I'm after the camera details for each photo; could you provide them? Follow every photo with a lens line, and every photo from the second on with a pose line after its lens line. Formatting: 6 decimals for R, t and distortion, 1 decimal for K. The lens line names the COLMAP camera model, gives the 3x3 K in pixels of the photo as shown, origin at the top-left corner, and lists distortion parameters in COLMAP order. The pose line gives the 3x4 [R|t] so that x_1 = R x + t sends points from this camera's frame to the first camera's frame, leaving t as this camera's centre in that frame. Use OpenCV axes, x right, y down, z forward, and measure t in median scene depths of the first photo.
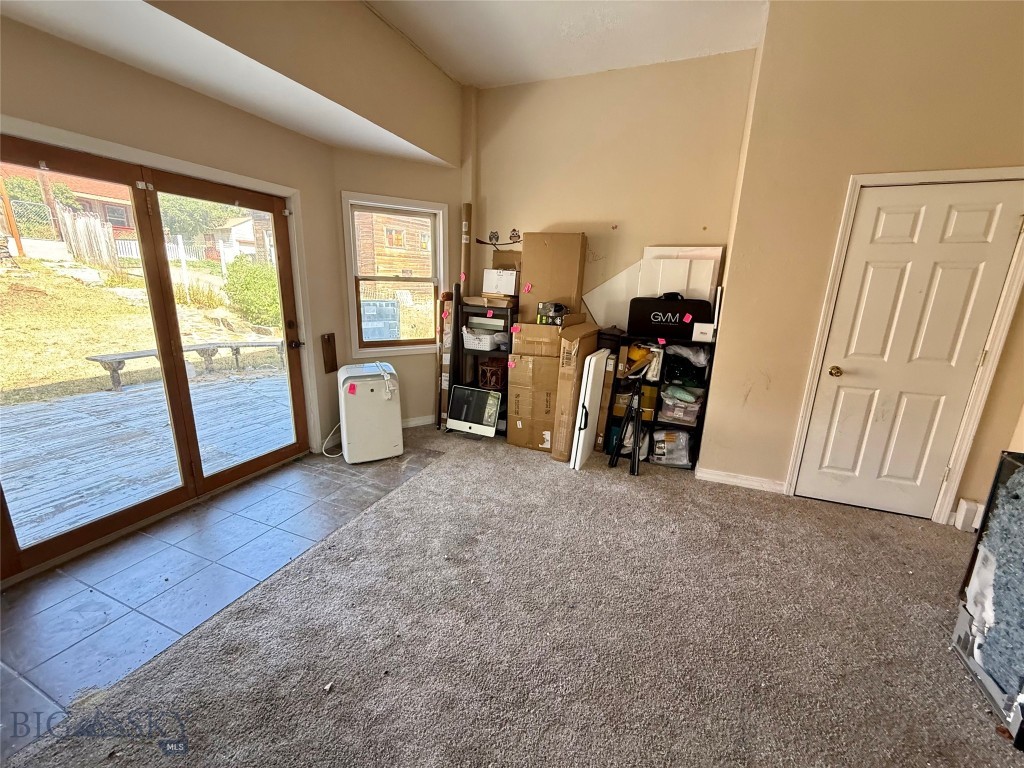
lens RADIAL K [[408.3, 0, 509.5], [0, 408.3, 384.8], [0, 0, 1]] dist [-0.000796, 0.000122]
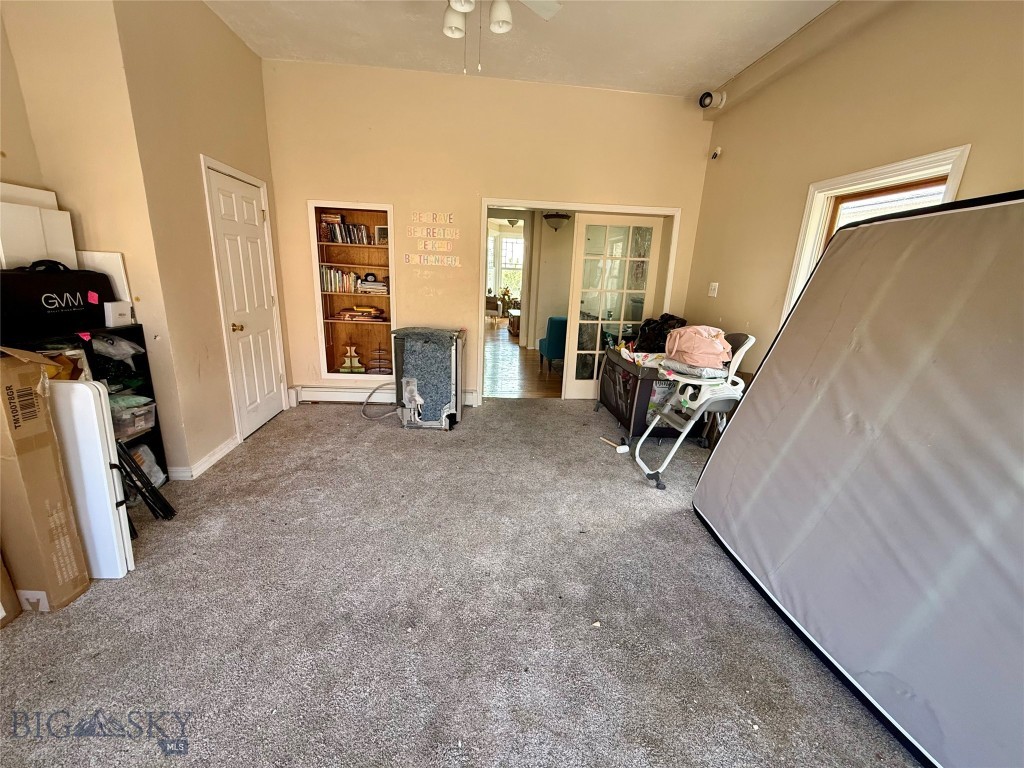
lens RADIAL K [[408.3, 0, 509.5], [0, 408.3, 384.8], [0, 0, 1]] dist [-0.000796, 0.000122]
pose [[-0.461653, -0.282215, 0.840970, -0.528631], [0.156248, 0.907348, 0.390263, -0.188019], [-0.873191, 0.311566, -0.374785, 0.678469]]
